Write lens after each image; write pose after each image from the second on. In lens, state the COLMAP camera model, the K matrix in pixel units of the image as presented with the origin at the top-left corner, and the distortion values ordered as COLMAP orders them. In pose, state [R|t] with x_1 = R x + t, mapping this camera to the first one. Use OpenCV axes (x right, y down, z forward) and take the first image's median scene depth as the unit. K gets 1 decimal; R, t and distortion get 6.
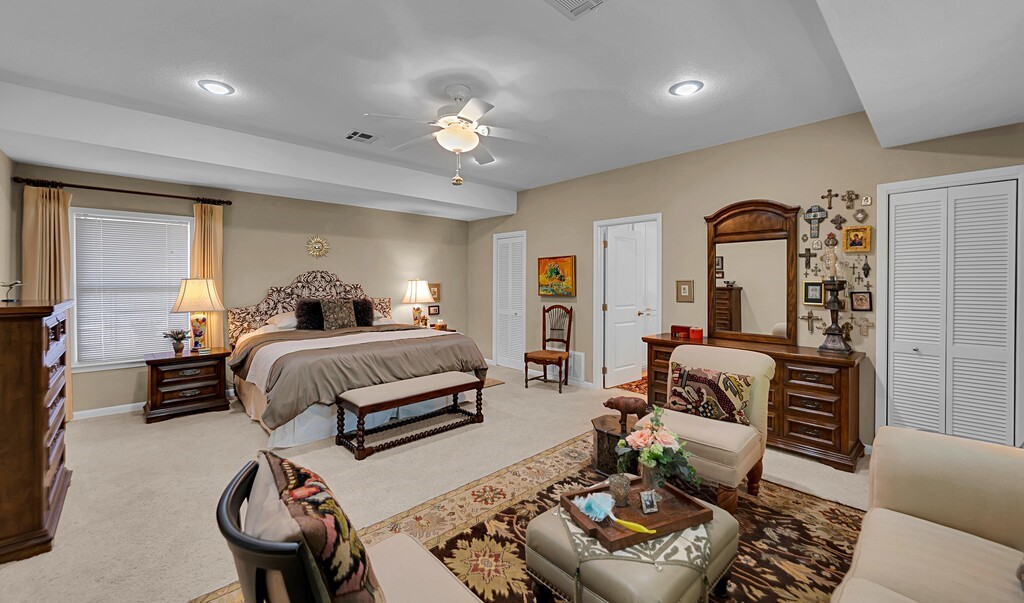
lens RADIAL K [[408.5, 0, 512.7], [0, 408.5, 294.3], [0, 0, 1]] dist [0.000358, 0.000018]
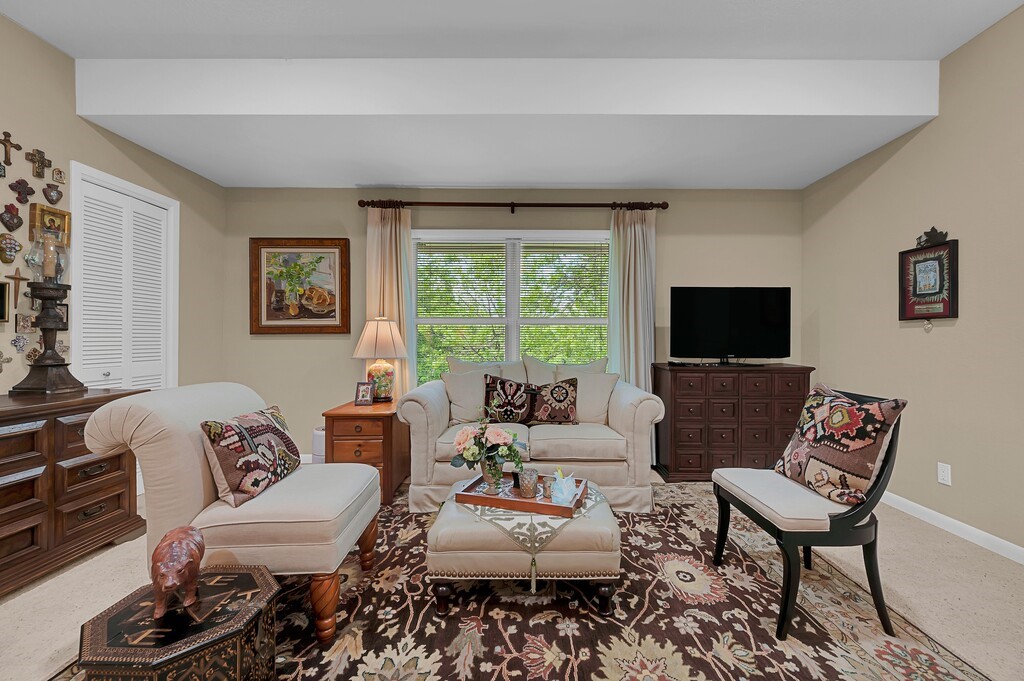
lens RADIAL K [[411.8, 0, 513.5], [0, 411.8, 338.8], [0, 0, 1]] dist [-0.000087, -0.000033]
pose [[-0.722053, -0.009805, 0.691769, -0.221185], [-0.000253, 0.999903, 0.013909, 0.048934], [-0.691838, 0.009868, -0.721985, 0.994668]]
